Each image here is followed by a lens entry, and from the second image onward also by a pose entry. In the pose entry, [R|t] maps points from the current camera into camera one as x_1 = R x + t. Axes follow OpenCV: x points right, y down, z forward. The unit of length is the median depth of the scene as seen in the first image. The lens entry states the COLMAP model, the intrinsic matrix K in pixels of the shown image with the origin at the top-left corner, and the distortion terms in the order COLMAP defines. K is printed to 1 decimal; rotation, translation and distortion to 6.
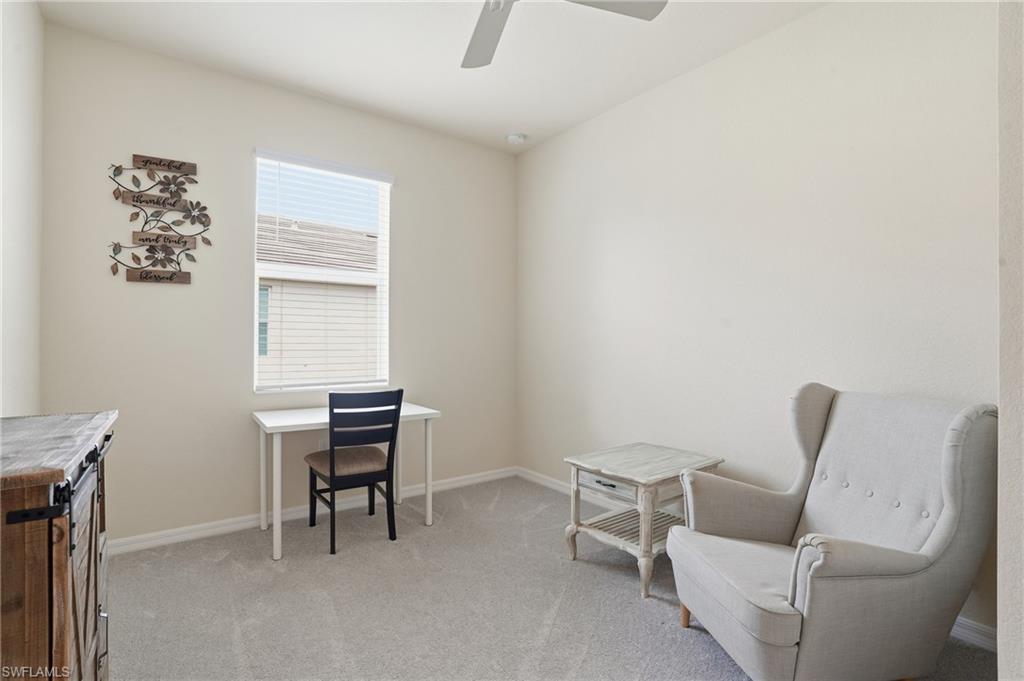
lens RADIAL K [[469.1, 0, 509.1], [0, 469.1, 343.2], [0, 0, 1]] dist [-0.041120, 0.006498]
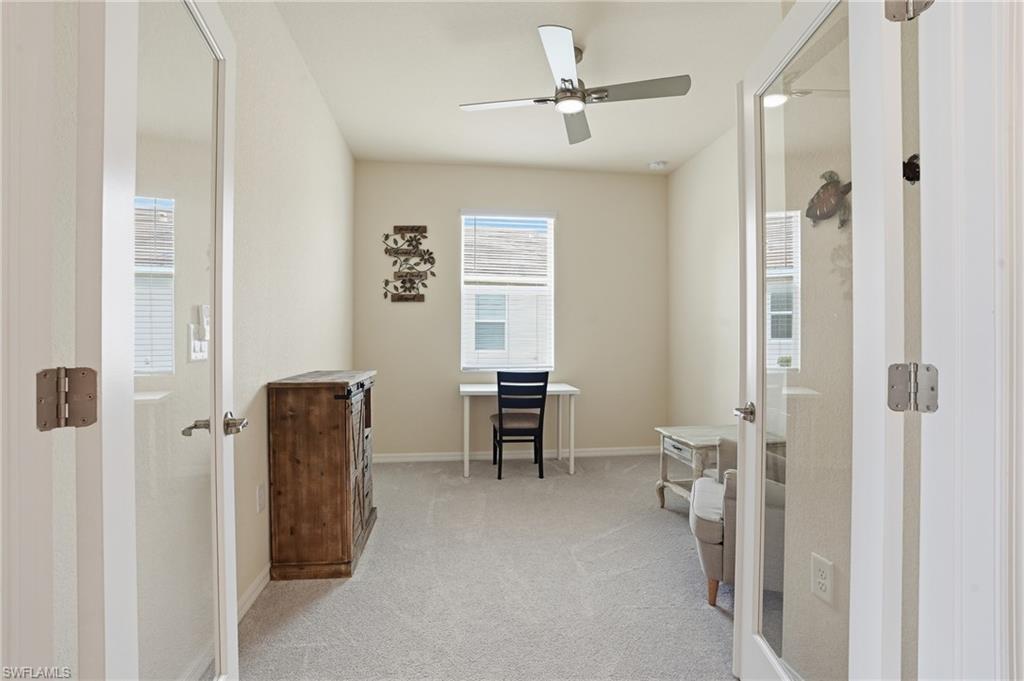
lens RADIAL K [[469.1, 0, 516.6], [0, 469.1, 339.7], [0, 0, 1]] dist [-0.041120, 0.006498]
pose [[0.886598, 0.002255, -0.462536, 0.361428], [-0.001238, 0.999996, 0.002503, -0.000339], [0.462540, -0.001647, 0.886597, -0.308602]]
